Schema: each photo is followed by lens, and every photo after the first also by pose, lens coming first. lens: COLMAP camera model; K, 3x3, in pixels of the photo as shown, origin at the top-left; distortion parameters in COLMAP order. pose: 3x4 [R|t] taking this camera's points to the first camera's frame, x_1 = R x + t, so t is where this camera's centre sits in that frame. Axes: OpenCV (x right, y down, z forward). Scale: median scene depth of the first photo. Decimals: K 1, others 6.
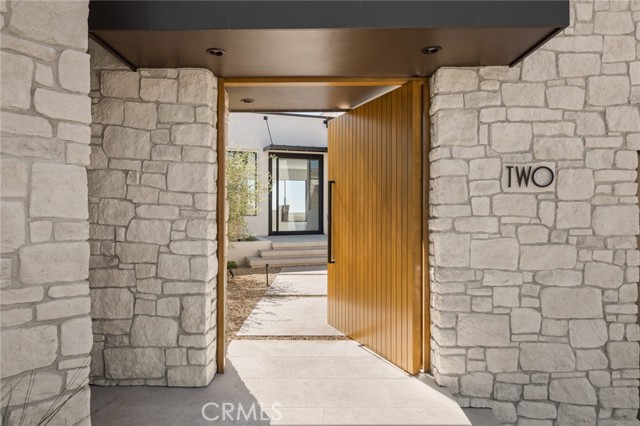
lens RADIAL K [[424.4, 0, 319.9], [0, 424.4, 212.9], [0, 0, 1]] dist [-0.000706, 0.000031]
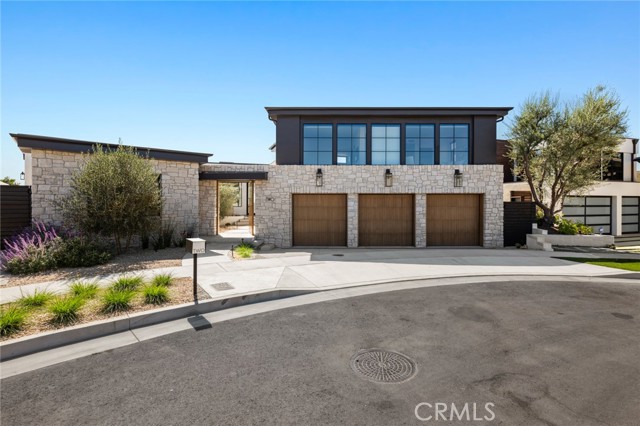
lens RADIAL K [[307.8, 0, 320.1], [0, 307.8, 212.1], [0, 0, 1]] dist [0.000529, 0.000165]
pose [[0.999950, 0.003519, 0.009343, 1.129434], [-0.003638, 0.999912, 0.012788, 0.032297], [-0.009298, -0.012821, 0.999875, -3.196891]]
